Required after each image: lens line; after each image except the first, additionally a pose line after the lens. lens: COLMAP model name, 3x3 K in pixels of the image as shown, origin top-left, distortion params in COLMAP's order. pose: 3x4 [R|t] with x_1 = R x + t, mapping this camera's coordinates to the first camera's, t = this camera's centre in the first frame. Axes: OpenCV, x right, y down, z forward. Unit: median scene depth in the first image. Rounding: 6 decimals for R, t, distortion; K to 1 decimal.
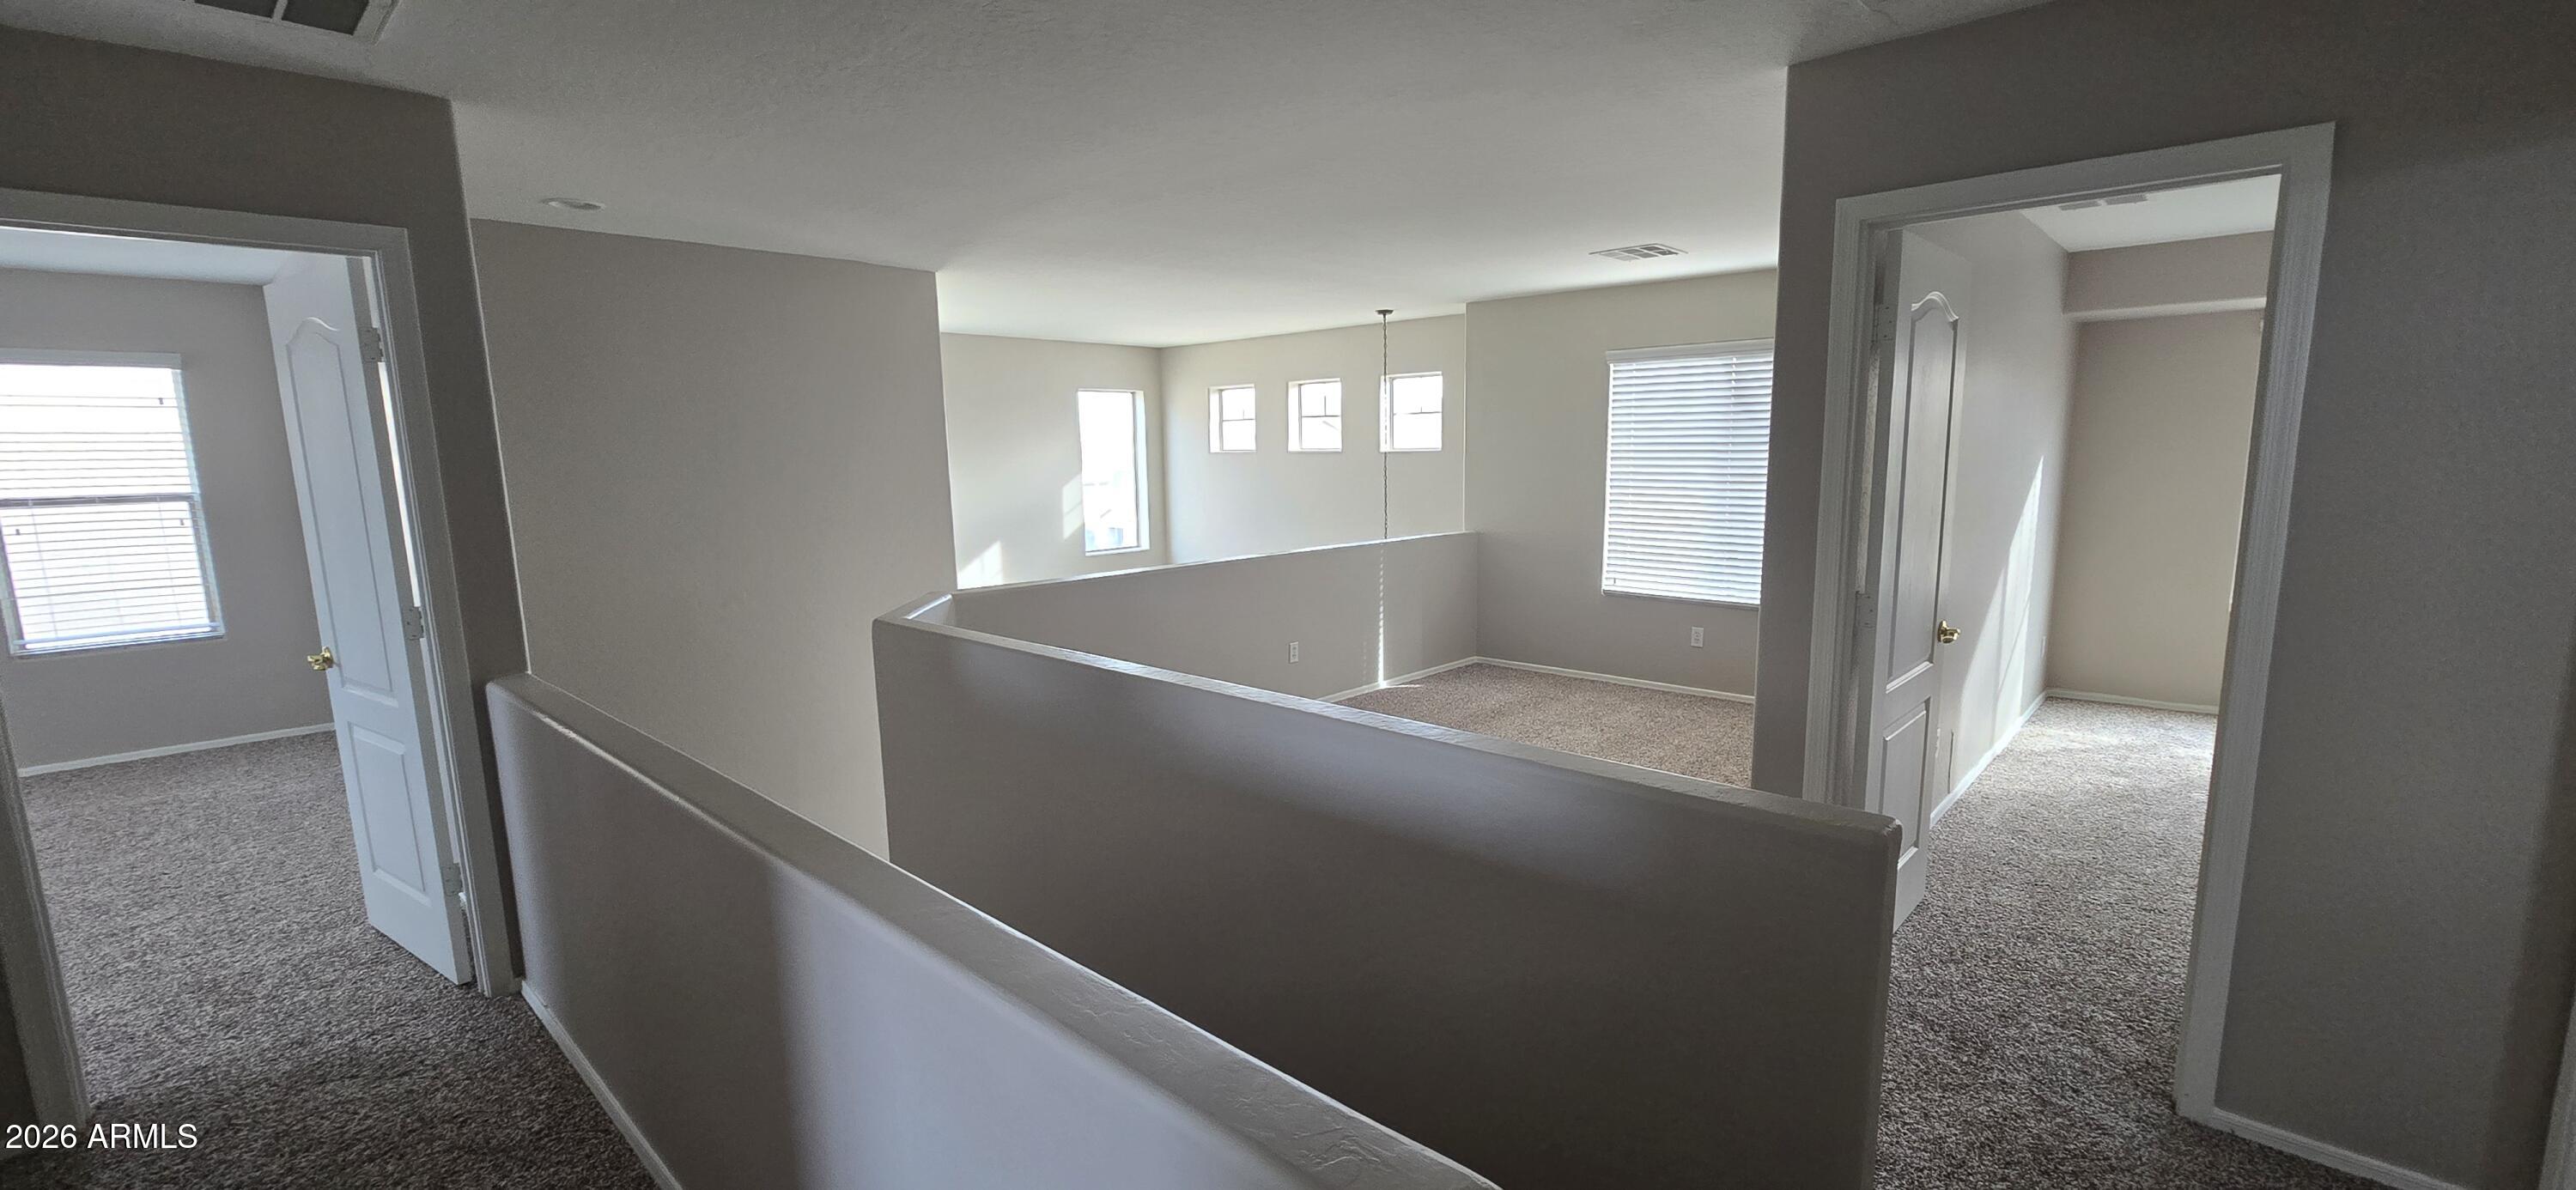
lens RADIAL K [[1056.9, 0, 1295.9], [0, 1056.9, 610.0], [0, 0, 1]] dist [-0.007208, 0.002800]
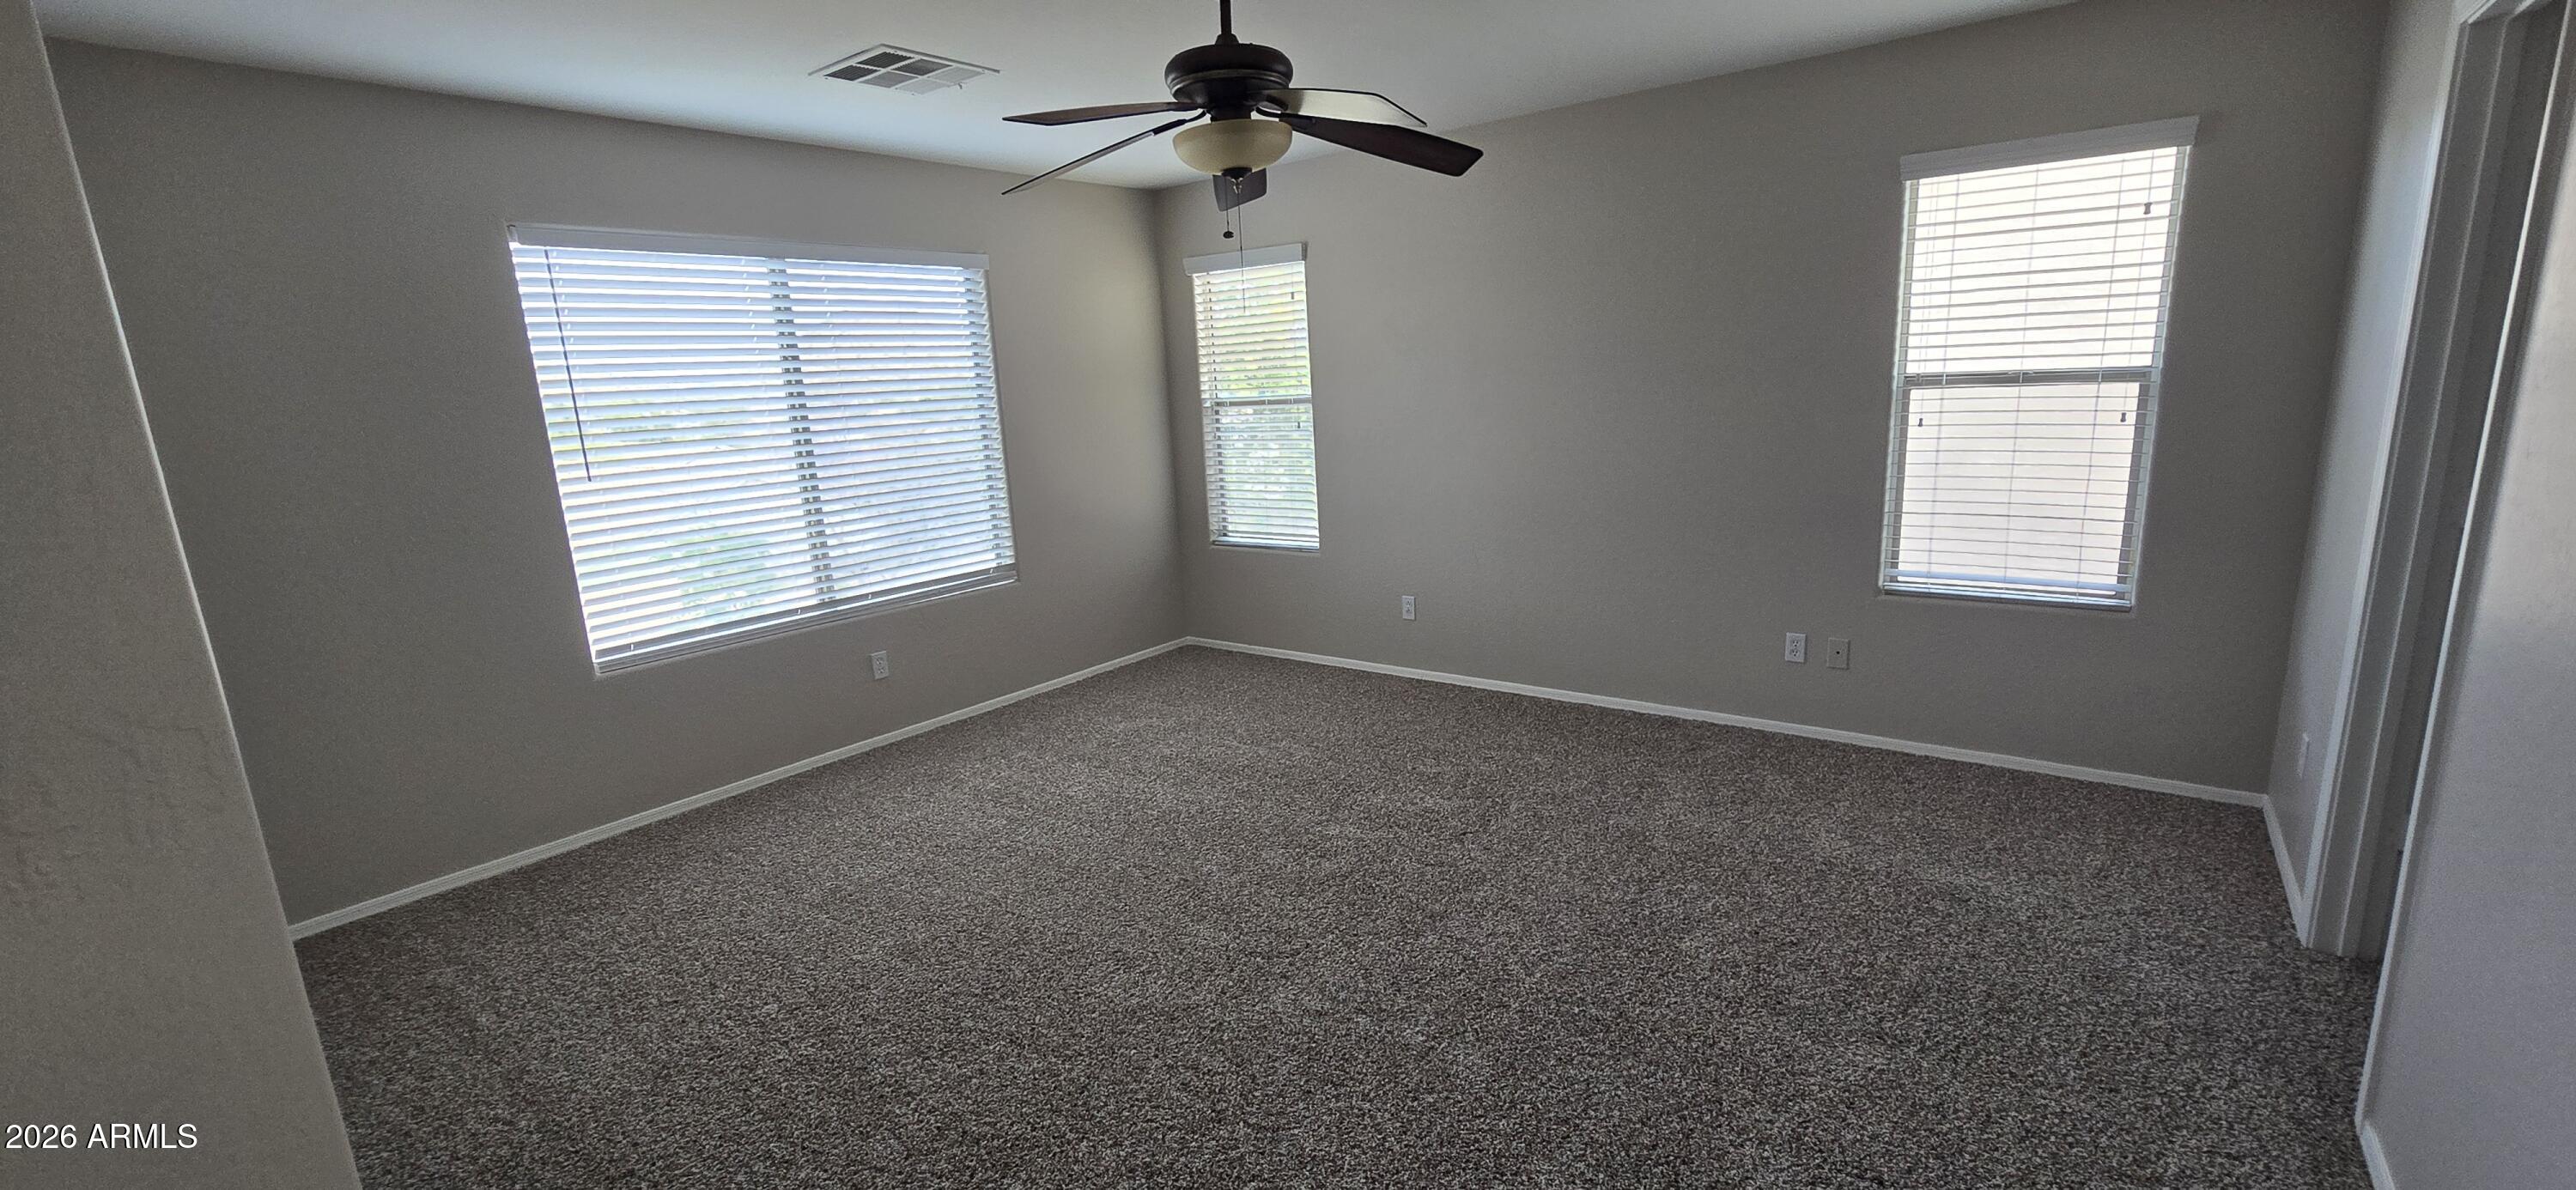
lens RADIAL K [[1056.9, 0, 1303.1], [0, 1056.9, 601.9], [0, 0, 1]] dist [-0.007208, 0.002800]
pose [[0.097165, 0.218841, -0.970911, -0.503349], [-0.109380, 0.971965, 0.208133, -0.055116], [0.989240, 0.085975, 0.118378, 0.480950]]
